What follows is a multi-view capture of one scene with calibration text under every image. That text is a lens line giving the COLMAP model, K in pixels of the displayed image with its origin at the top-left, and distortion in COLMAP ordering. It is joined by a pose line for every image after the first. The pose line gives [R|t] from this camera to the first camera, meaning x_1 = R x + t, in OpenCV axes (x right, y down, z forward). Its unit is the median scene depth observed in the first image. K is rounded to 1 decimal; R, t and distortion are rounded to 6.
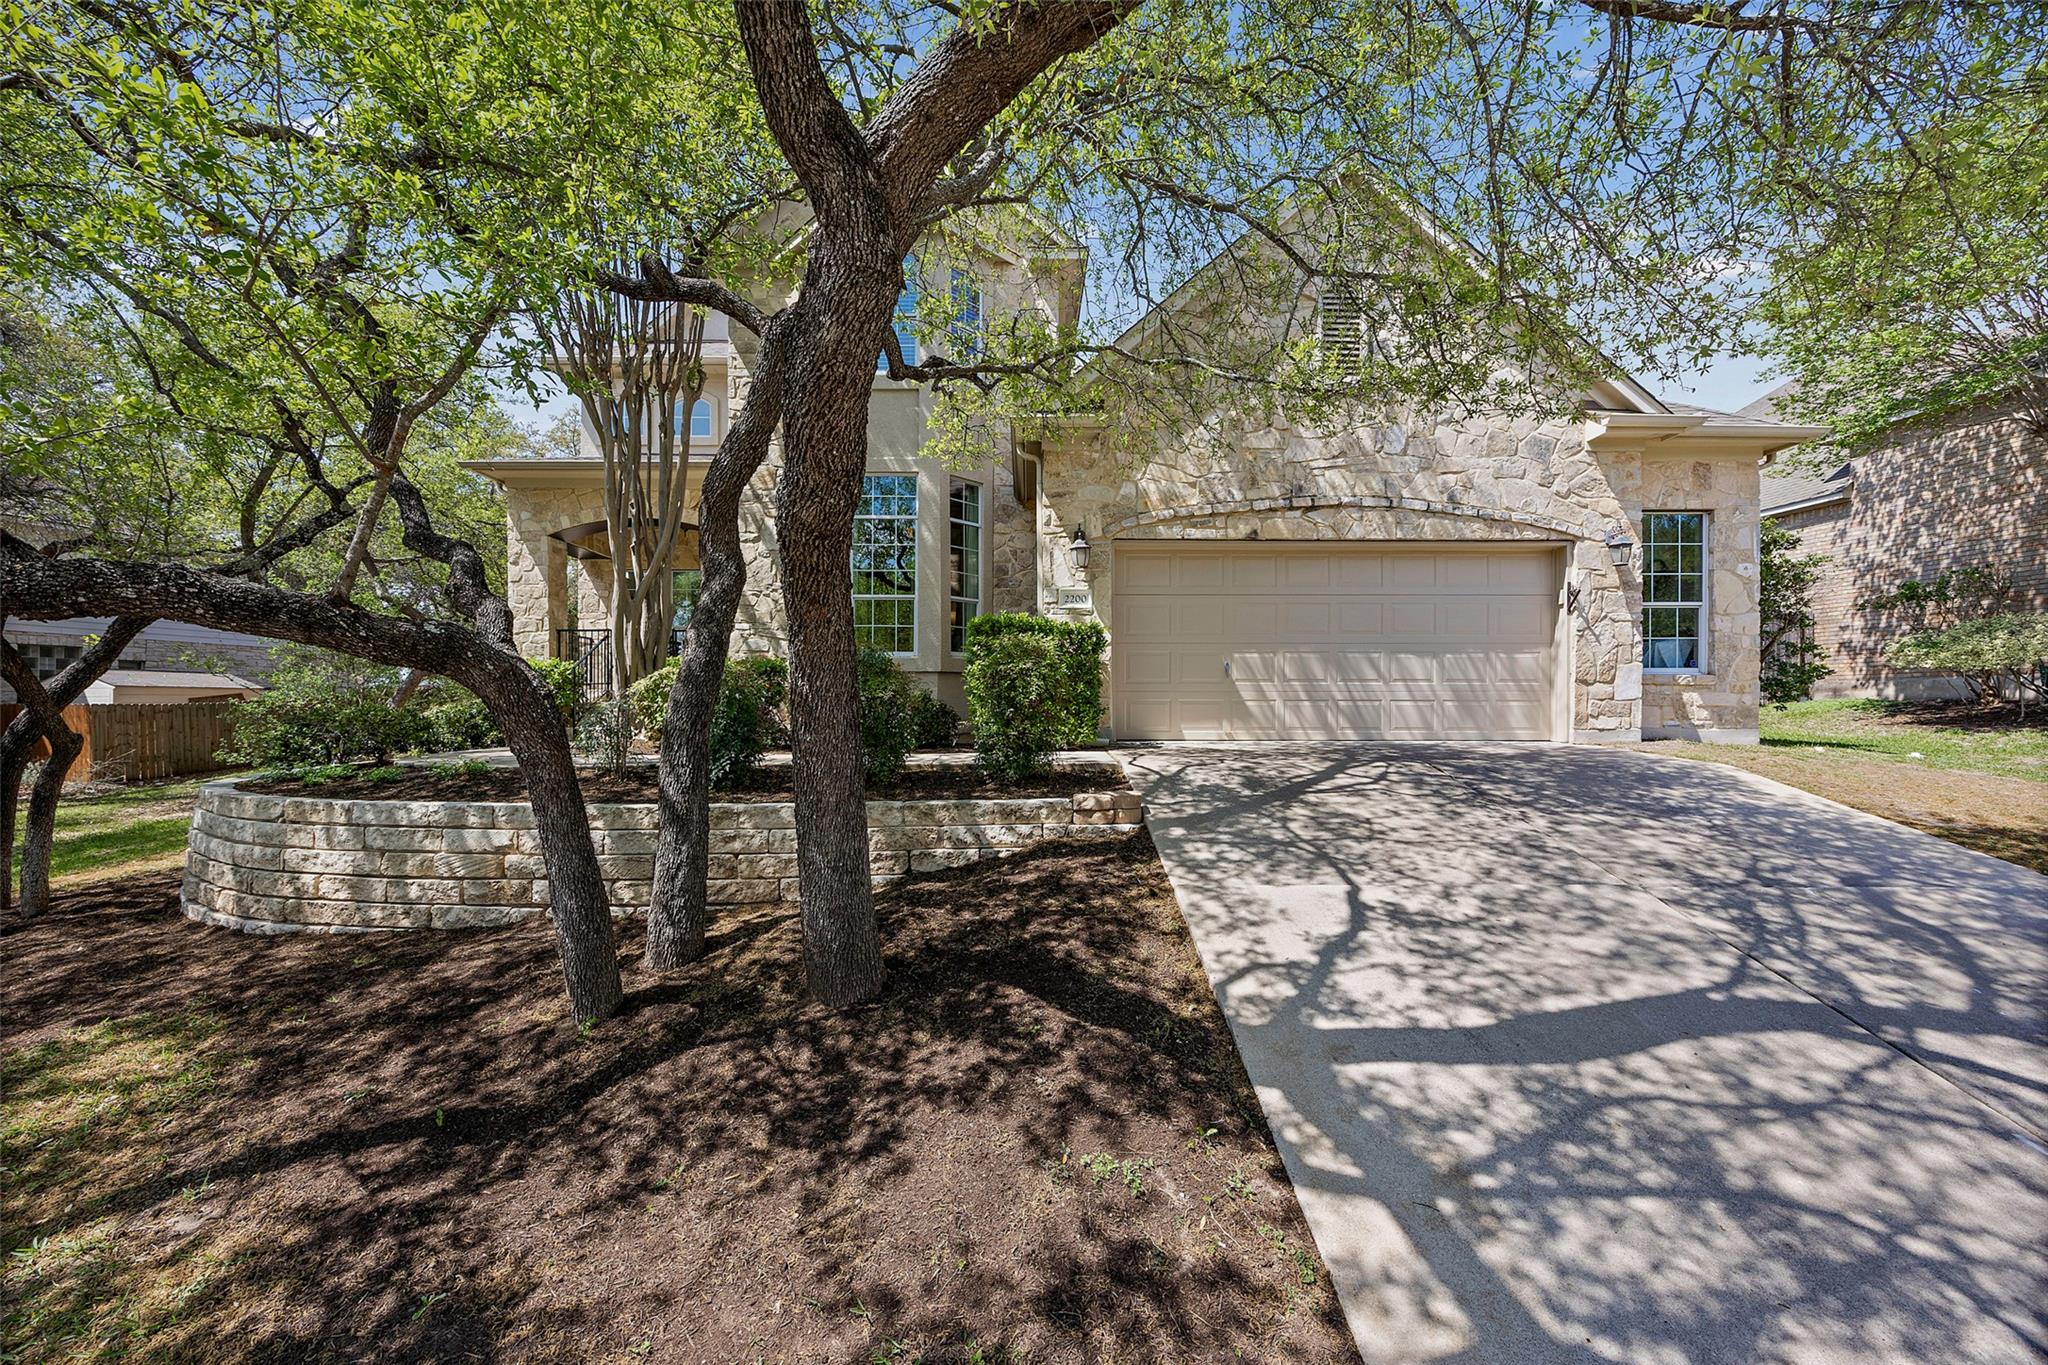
lens RADIAL K [[812.2, 0, 1020.3], [0, 812.2, 692.9], [0, 0, 1]] dist [-0.002268, -0.000079]
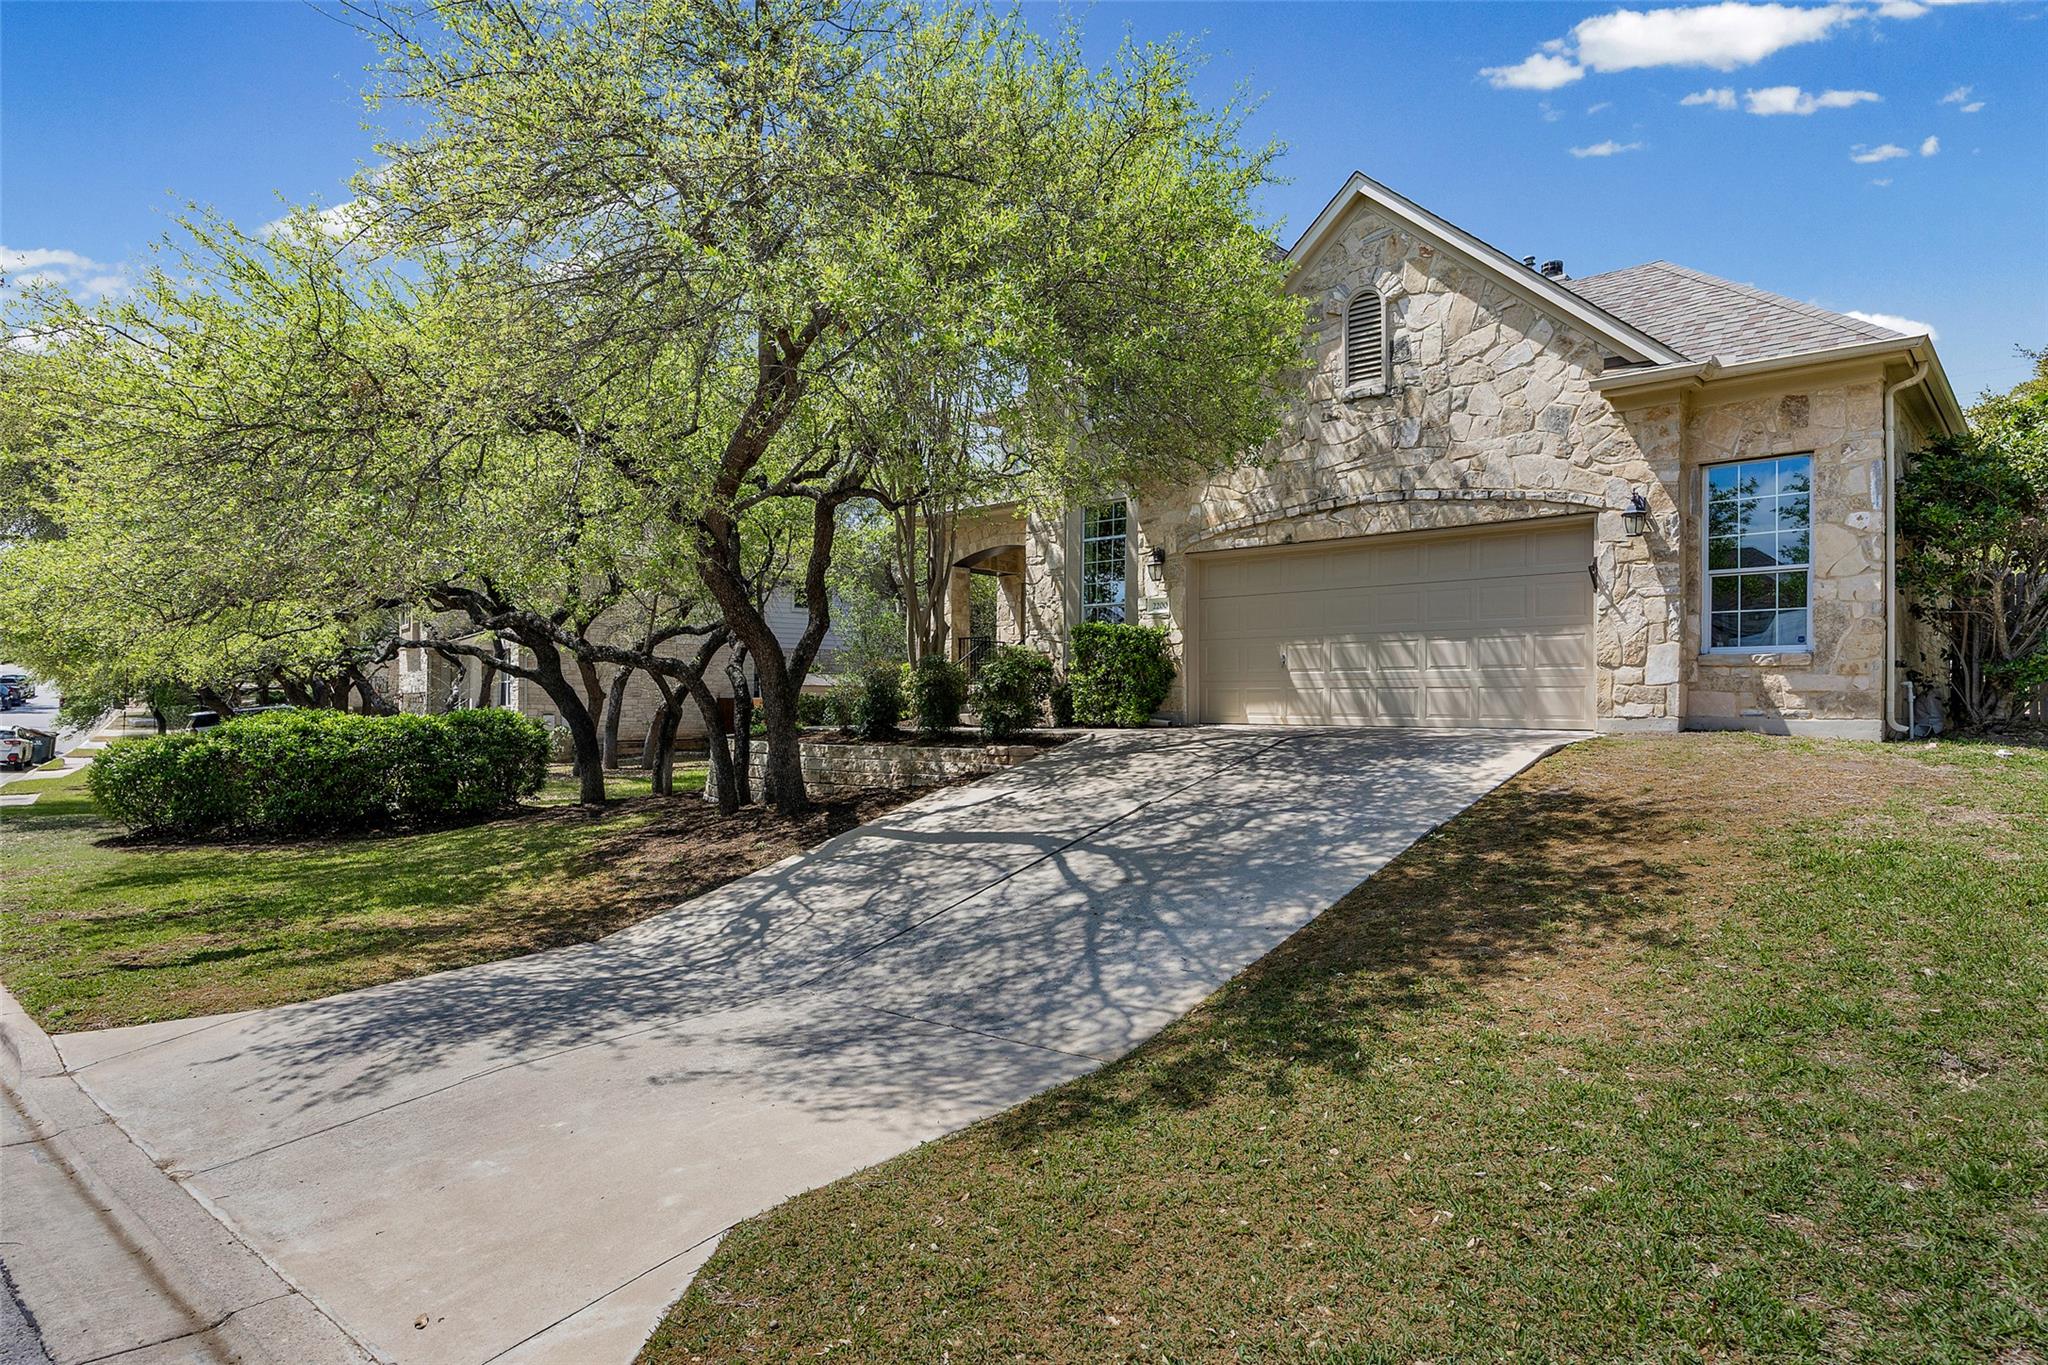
lens RADIAL K [[1279.4, 0, 1022.7], [0, 1279.4, 688.6], [0, 0, 1]] dist [0.002374, 0.000361]
pose [[0.707548, -0.006991, -0.706630, 1.256404], [0.006542, 0.999973, -0.003343, 0.013430], [0.706635, -0.002258, 0.707575, -0.493871]]
